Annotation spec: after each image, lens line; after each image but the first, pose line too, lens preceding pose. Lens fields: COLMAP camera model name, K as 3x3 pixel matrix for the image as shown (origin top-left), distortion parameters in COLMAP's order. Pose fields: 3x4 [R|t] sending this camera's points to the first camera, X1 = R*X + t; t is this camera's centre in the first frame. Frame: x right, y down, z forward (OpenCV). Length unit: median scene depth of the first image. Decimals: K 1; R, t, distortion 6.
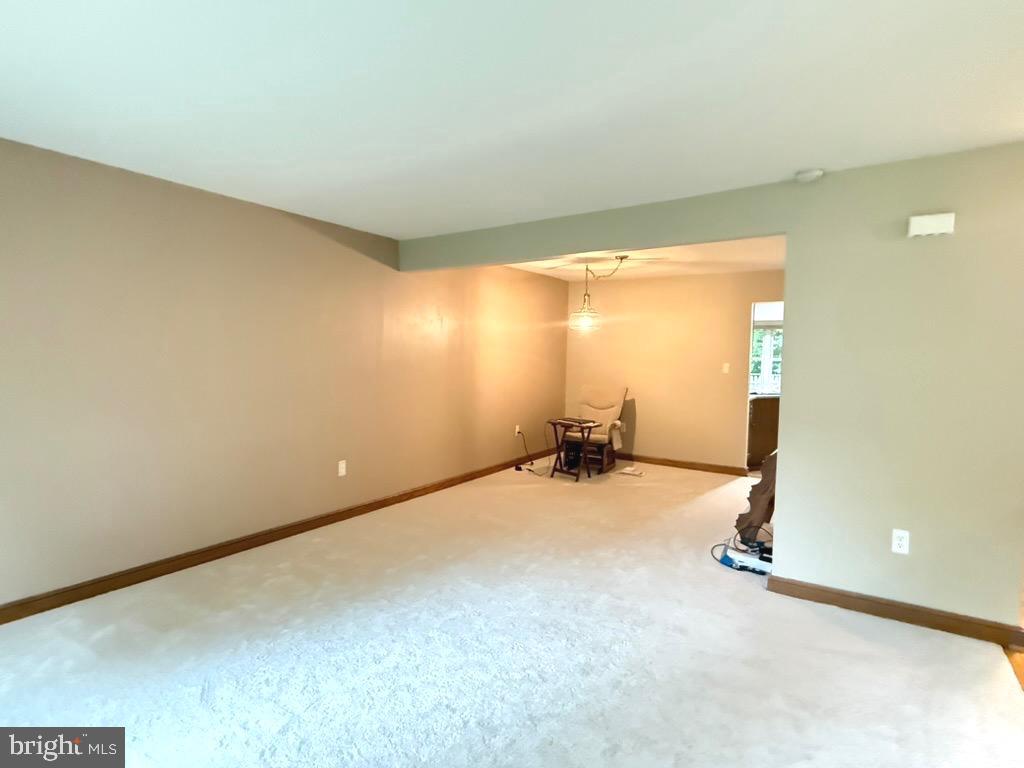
lens RADIAL K [[527.8, 0, 512.0], [0, 527.8, 384.0], [0, 0, 1]] dist [-0.000993, 0.000013]
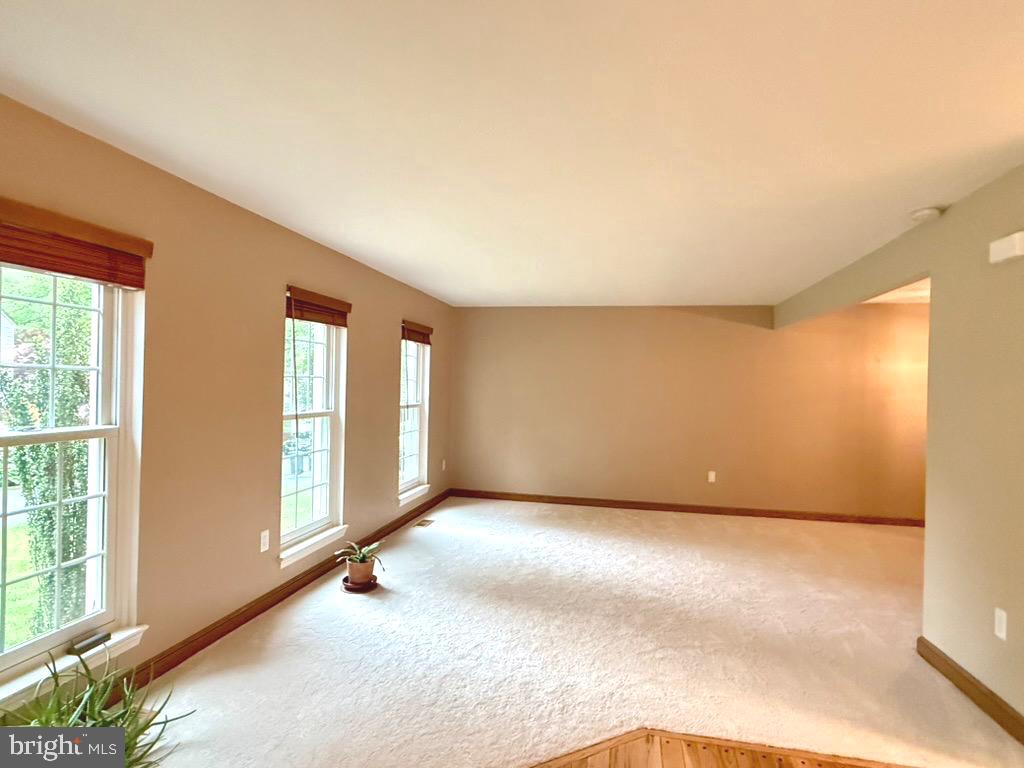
lens RADIAL K [[527.8, 0, 512.0], [0, 527.8, 384.0], [0, 0, 1]] dist [-0.000993, 0.000013]
pose [[0.370752, -0.013553, -0.928633, 1.048357], [-0.062634, 0.997252, -0.039560, 0.003723], [0.926618, 0.072831, 0.368884, -0.038168]]
